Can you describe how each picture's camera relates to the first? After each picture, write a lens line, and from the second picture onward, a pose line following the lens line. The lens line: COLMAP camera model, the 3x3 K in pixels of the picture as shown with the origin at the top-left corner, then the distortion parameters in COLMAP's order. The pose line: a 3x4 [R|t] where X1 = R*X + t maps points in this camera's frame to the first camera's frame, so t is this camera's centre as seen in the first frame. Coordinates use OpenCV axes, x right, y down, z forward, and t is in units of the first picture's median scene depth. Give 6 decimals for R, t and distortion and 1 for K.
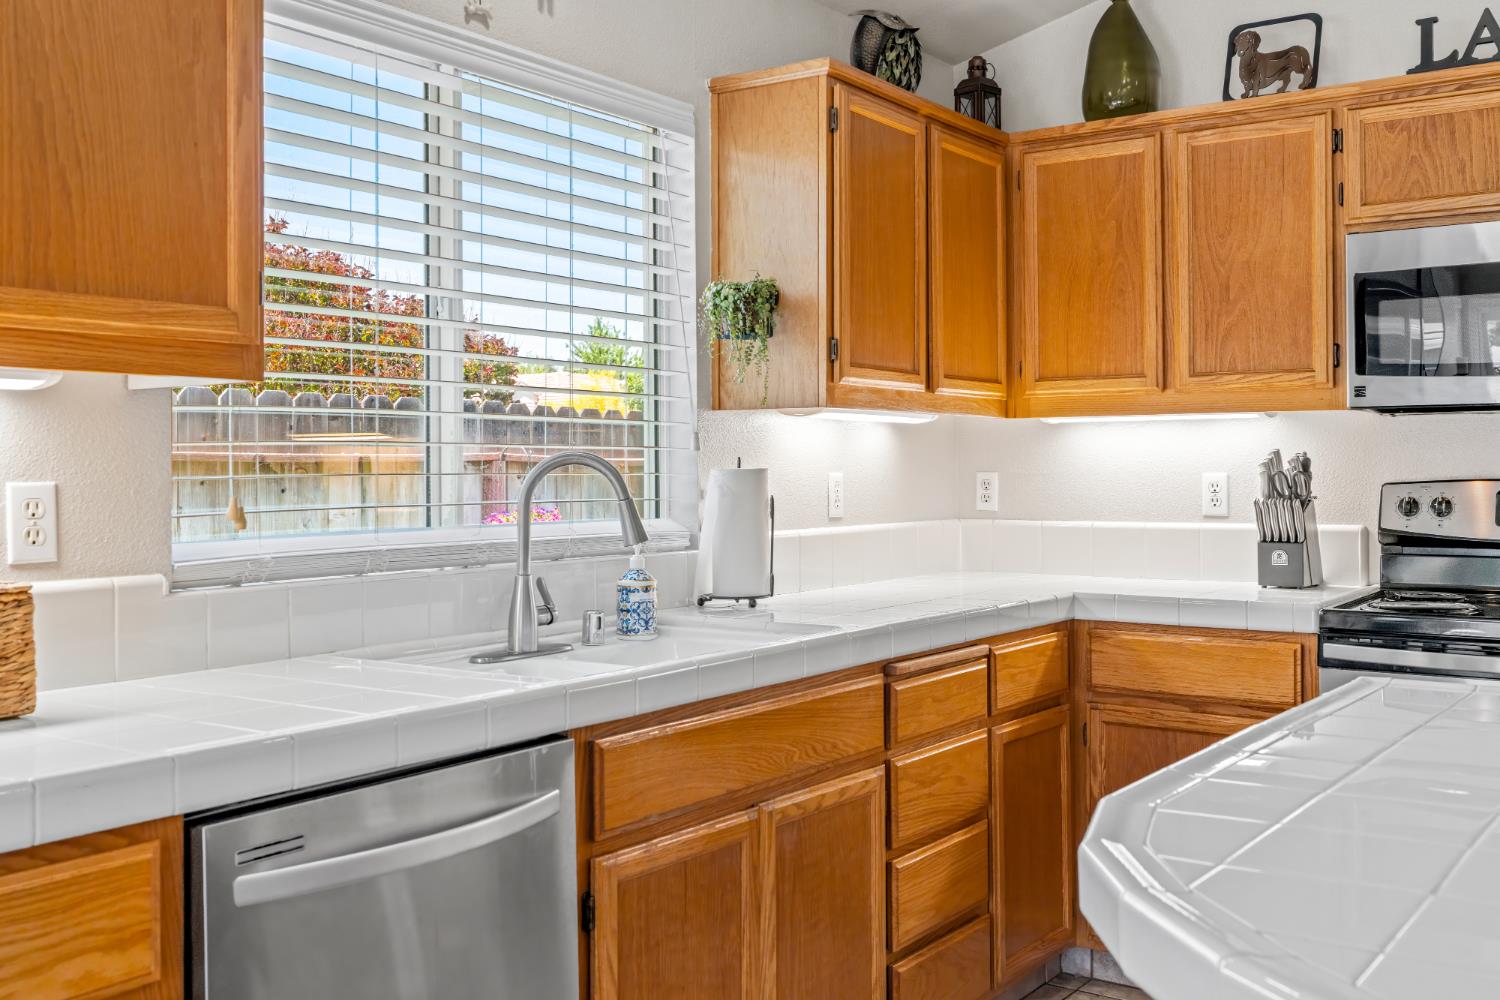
lens RADIAL K [[1519.7, 0, 751.7], [0, 1519.7, 486.5], [0, 0, 1]] dist [-0.000659, 0.000000]
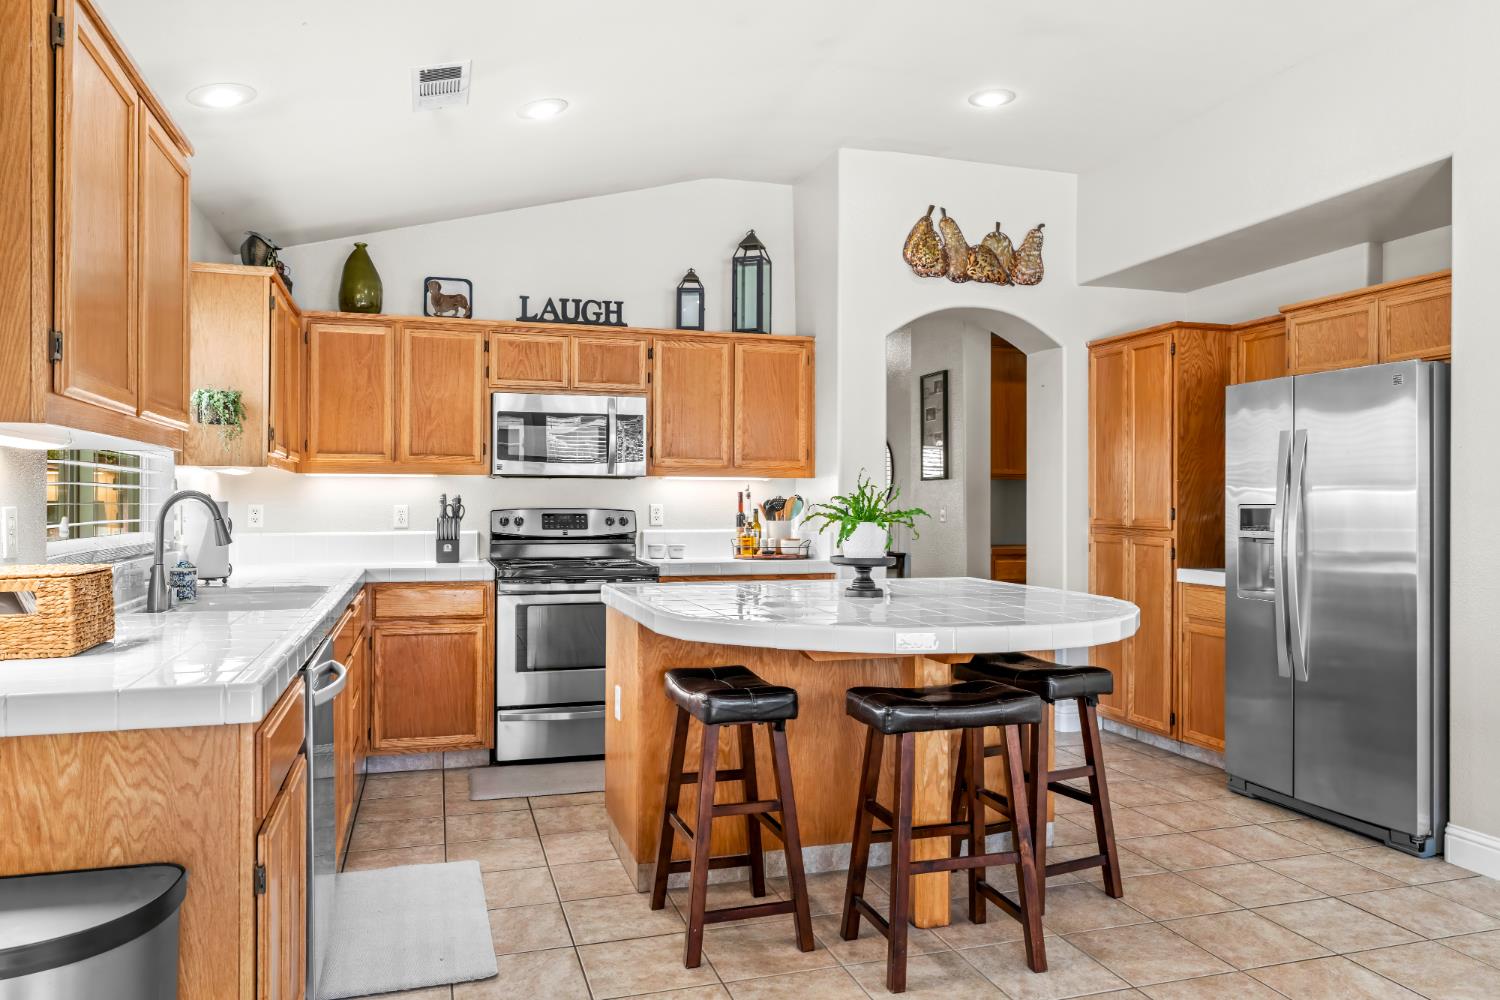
lens RADIAL K [[1034.6, 0, 748.6], [0, 1034.6, 505.3], [0, 0, 1]] dist [0.030513, 0.003602]
pose [[0.619212, 0.004957, 0.785208, -0.484198], [0.002019, 0.999967, -0.007905, 0.002557], [-0.785222, 0.006480, 0.619181, -0.155666]]
